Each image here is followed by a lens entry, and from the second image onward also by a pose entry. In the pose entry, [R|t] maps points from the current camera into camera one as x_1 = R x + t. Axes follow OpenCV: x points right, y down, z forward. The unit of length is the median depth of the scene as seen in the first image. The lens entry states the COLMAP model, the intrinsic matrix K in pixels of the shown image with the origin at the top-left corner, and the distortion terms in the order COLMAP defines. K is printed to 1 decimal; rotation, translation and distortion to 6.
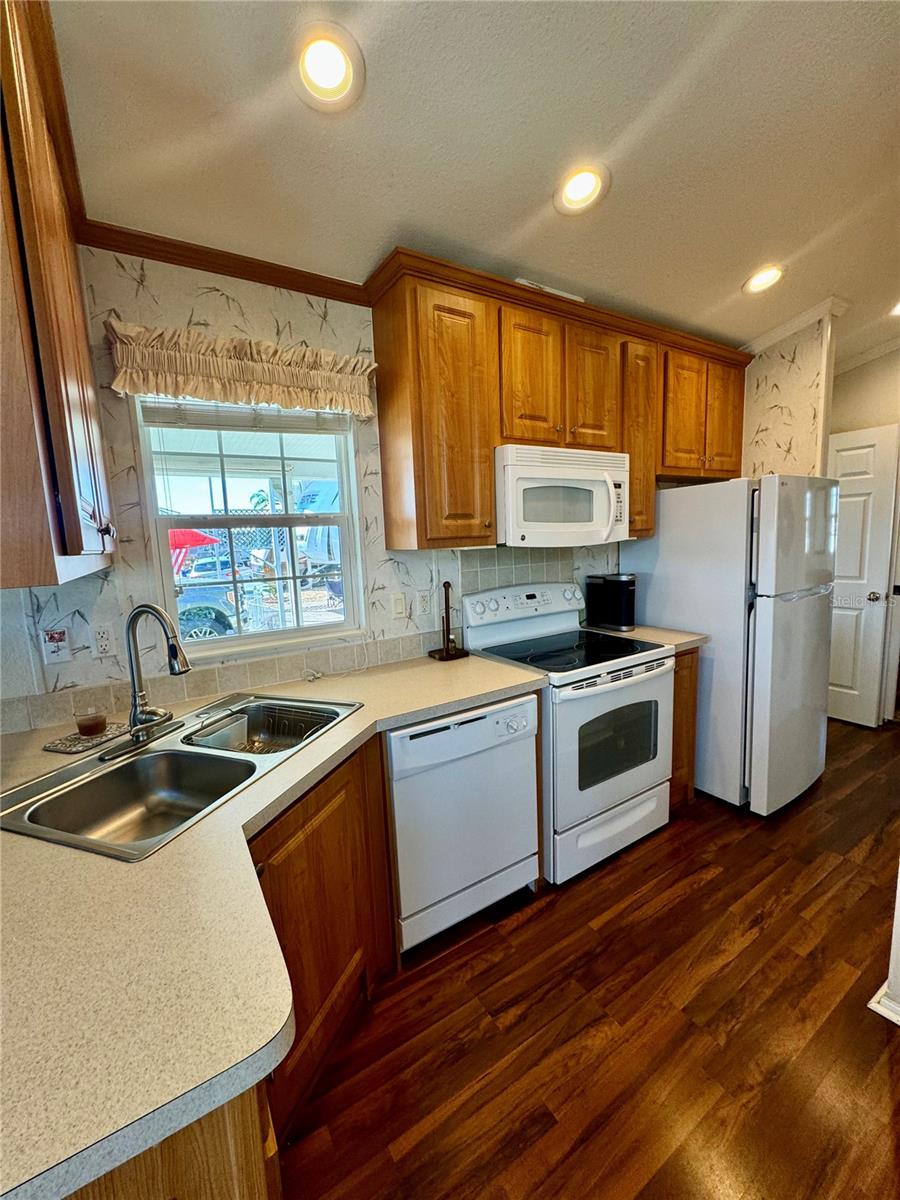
lens RADIAL K [[478.8, 0, 446.2], [0, 478.8, 599.3], [0, 0, 1]] dist [-0.003196, 0.000408]
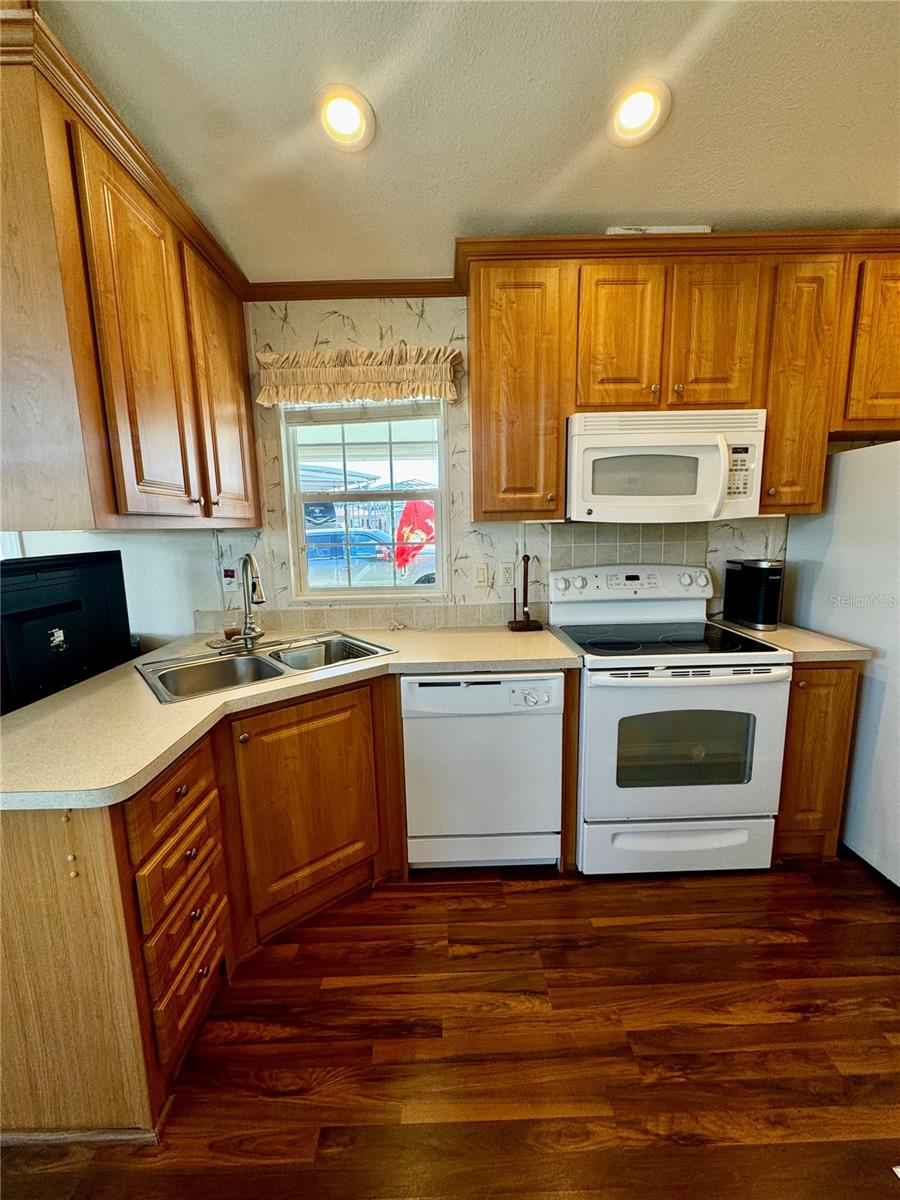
lens RADIAL K [[478.8, 0, 448.9], [0, 478.8, 599.1], [0, 0, 1]] dist [-0.003196, 0.000408]
pose [[0.857404, 0.100547, -0.504726, 0.443583], [-0.078465, 0.994803, 0.064883, 0.003863], [0.508627, -0.016028, 0.860838, 0.041645]]
